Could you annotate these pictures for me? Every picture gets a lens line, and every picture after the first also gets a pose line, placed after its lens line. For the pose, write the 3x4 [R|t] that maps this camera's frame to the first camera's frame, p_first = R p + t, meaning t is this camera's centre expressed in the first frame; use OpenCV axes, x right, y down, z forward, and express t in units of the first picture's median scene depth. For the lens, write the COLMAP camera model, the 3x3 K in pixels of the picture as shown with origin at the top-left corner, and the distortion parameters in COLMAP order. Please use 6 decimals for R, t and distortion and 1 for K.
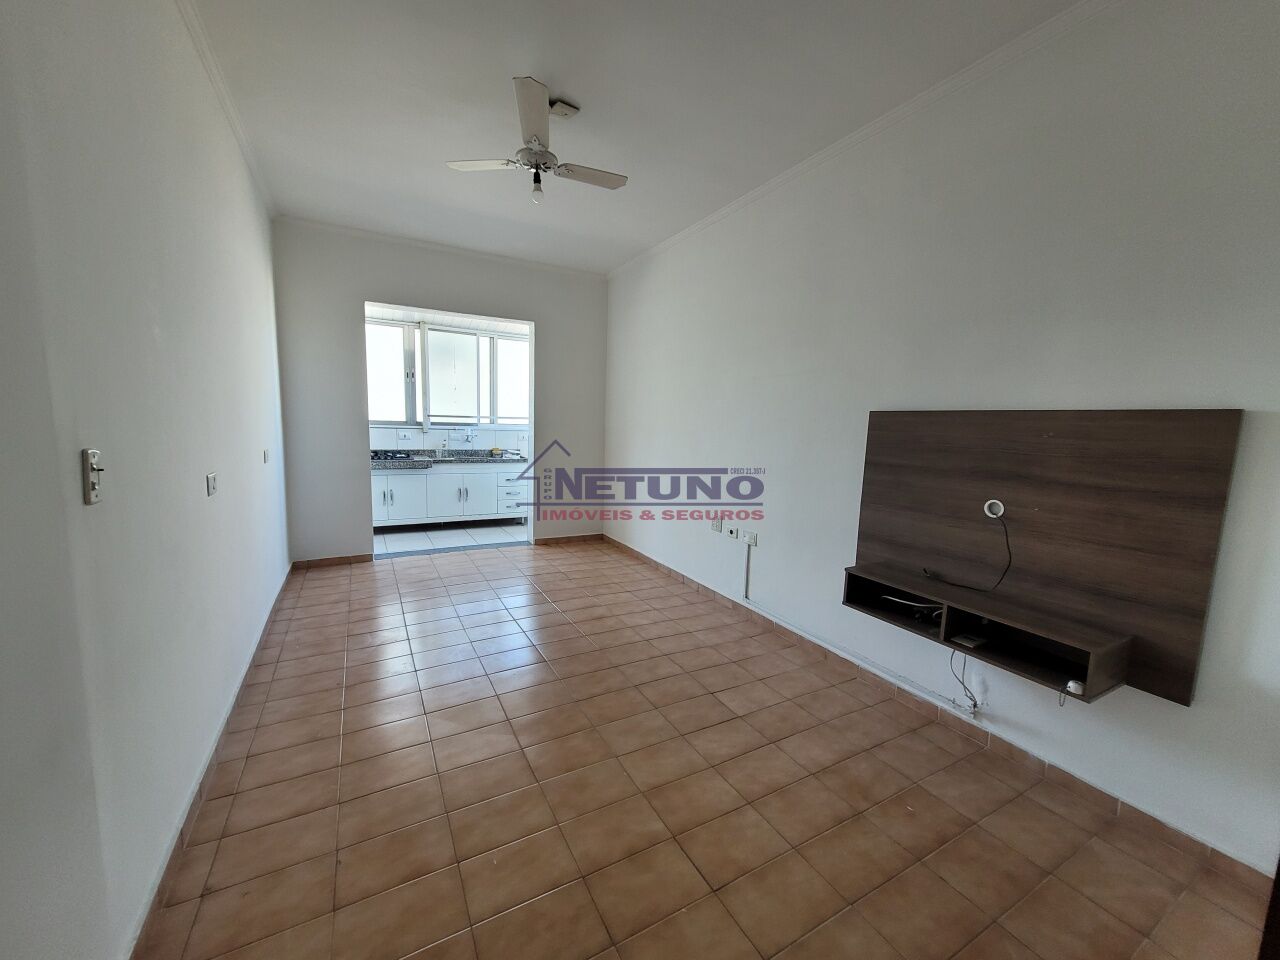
lens RADIAL K [[498.1, 0, 639.7], [0, 498.1, 481.1], [0, 0, 1]] dist [0.005299, 0.000258]
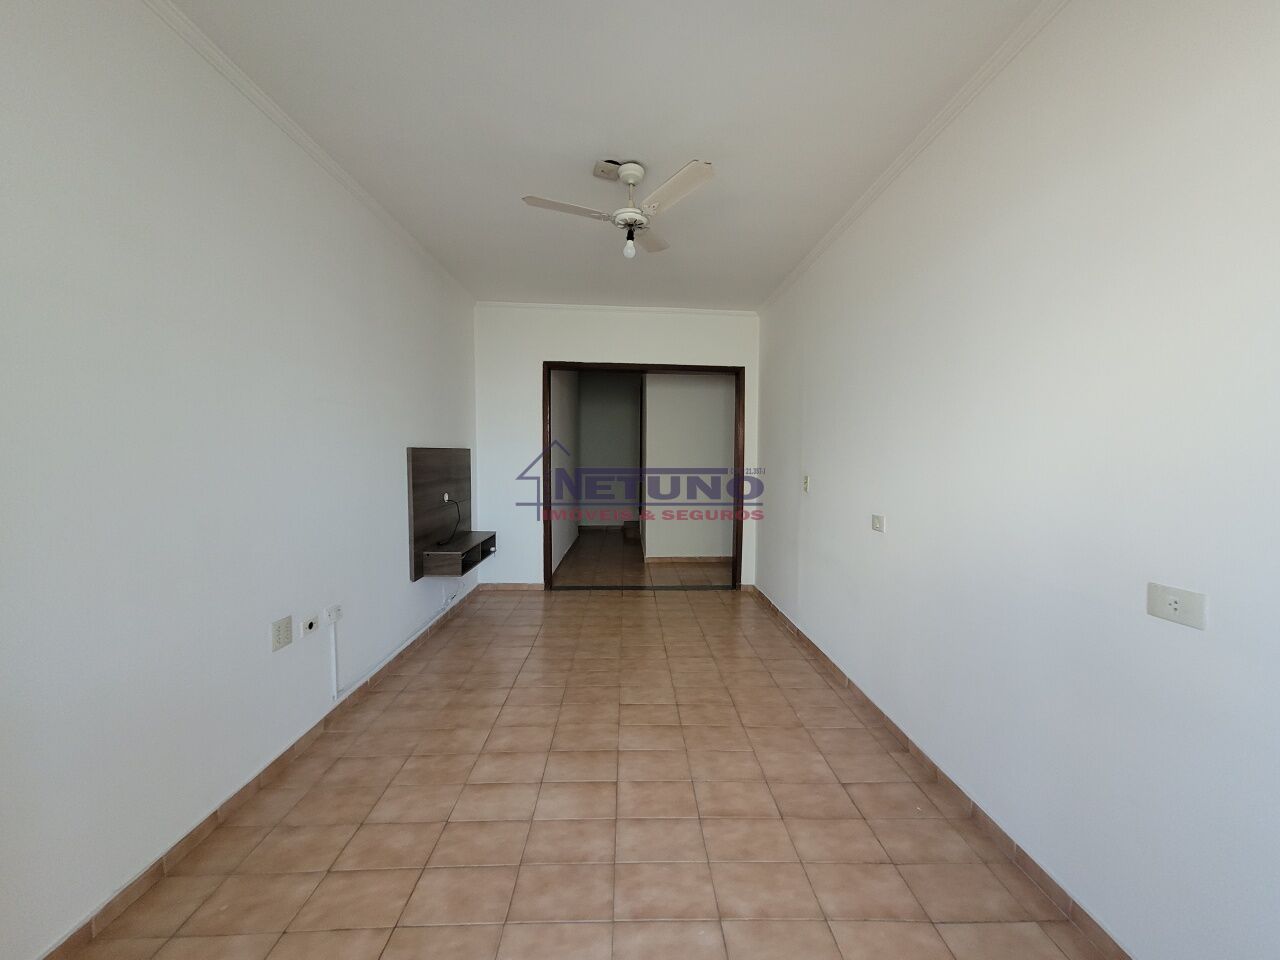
lens RADIAL K [[498.1, 0, 636.9], [0, 498.1, 482.1], [0, 0, 1]] dist [0.005299, 0.000258]
pose [[-0.886006, -0.071270, 0.458165, -0.515006], [0.011892, 0.984299, 0.176109, -0.206835], [-0.463522, 0.161482, -0.871247, 1.419096]]
